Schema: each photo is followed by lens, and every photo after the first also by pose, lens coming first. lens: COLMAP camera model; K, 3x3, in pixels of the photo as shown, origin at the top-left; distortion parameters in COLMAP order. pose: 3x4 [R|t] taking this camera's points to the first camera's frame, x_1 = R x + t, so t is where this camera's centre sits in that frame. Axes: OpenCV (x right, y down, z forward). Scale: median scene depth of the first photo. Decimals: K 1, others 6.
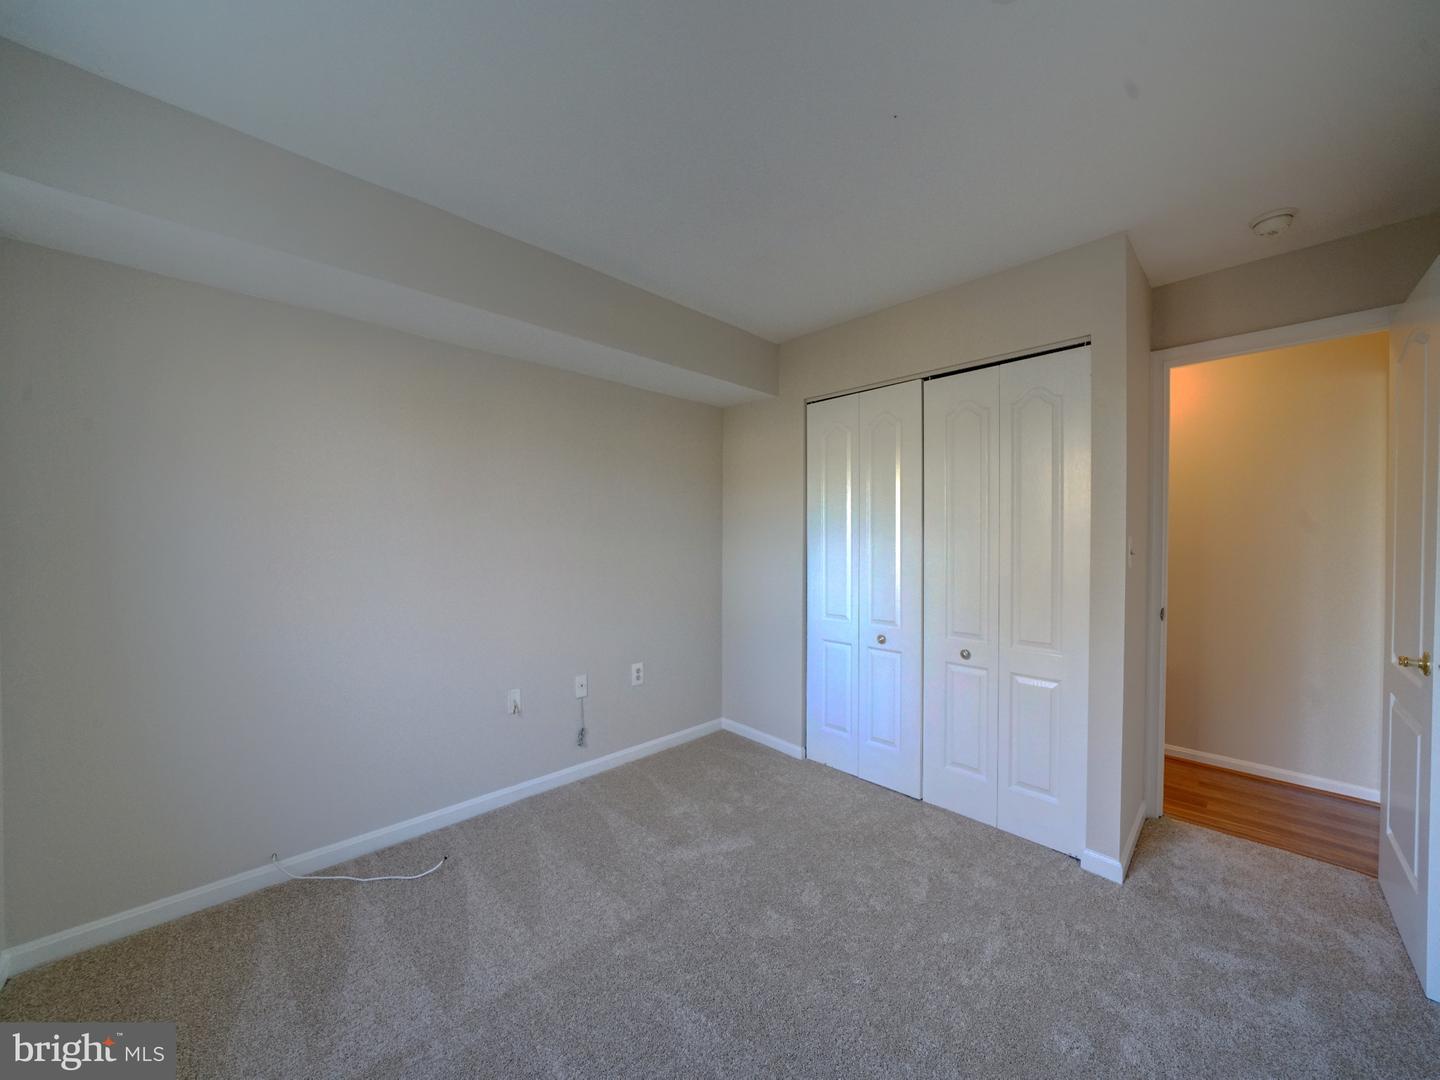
lens RADIAL K [[555.7, 0, 718.2], [0, 555.7, 542.4], [0, 0, 1]] dist [0.001652, 0.000189]
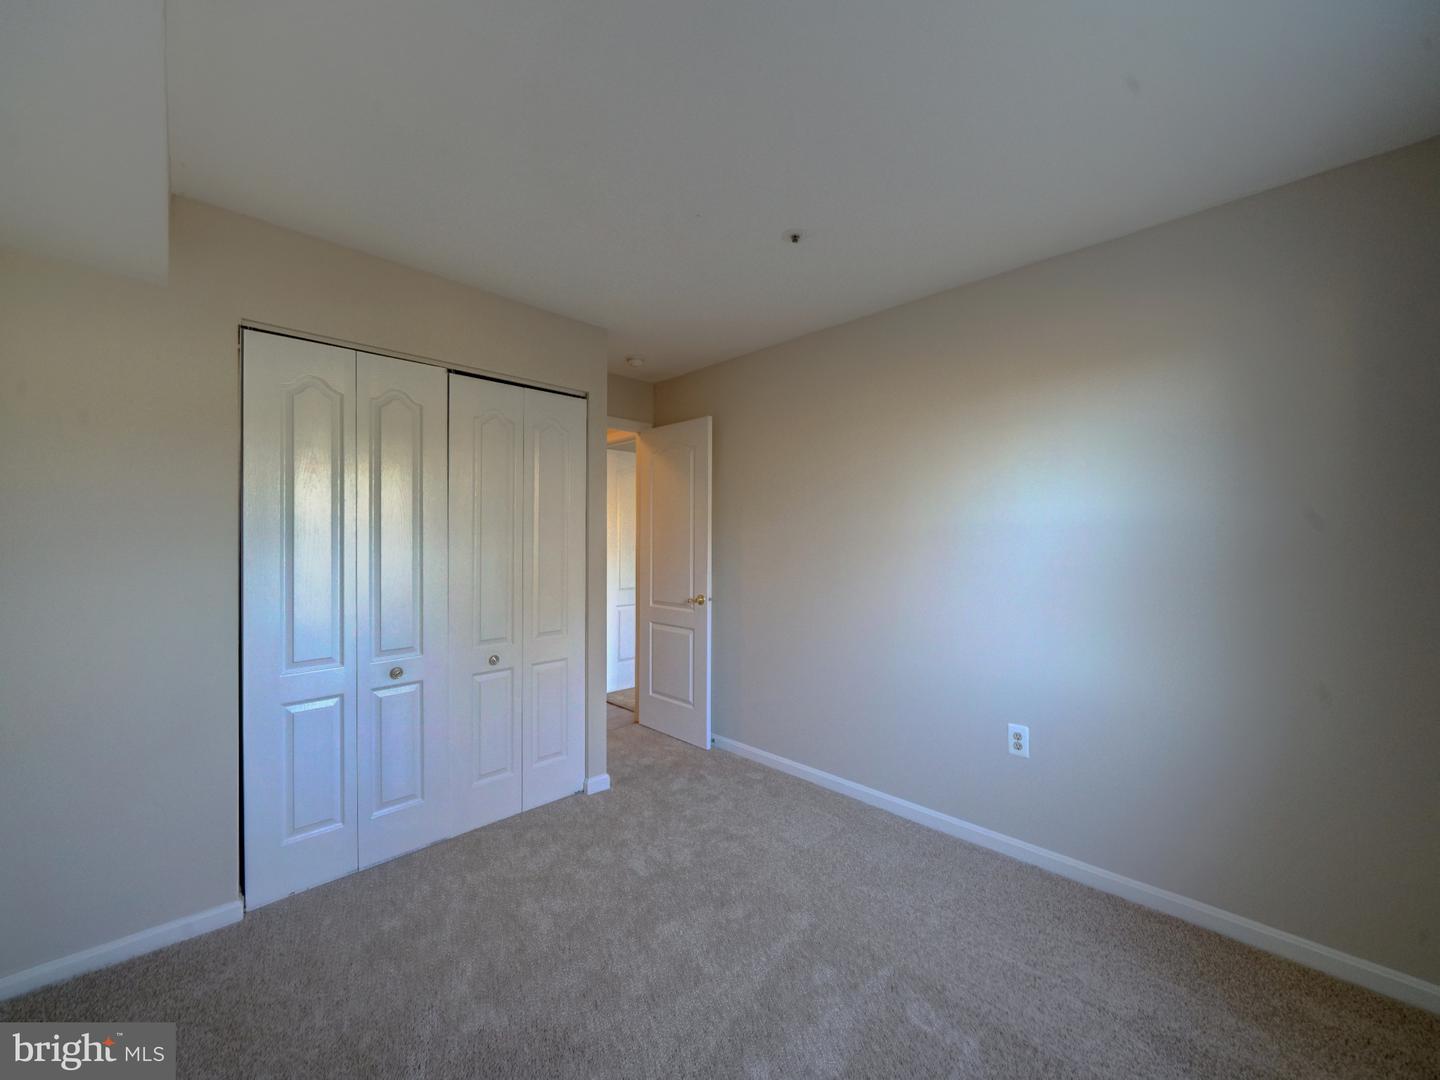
lens RADIAL K [[555.7, 0, 718.2], [0, 555.7, 542.4], [0, 0, 1]] dist [0.001652, 0.000189]
pose [[-0.021044, -0.008424, 0.999743, -0.552512], [0.014705, 0.999854, 0.008734, -0.015789], [-0.999670, 0.014885, -0.020917, 0.593413]]
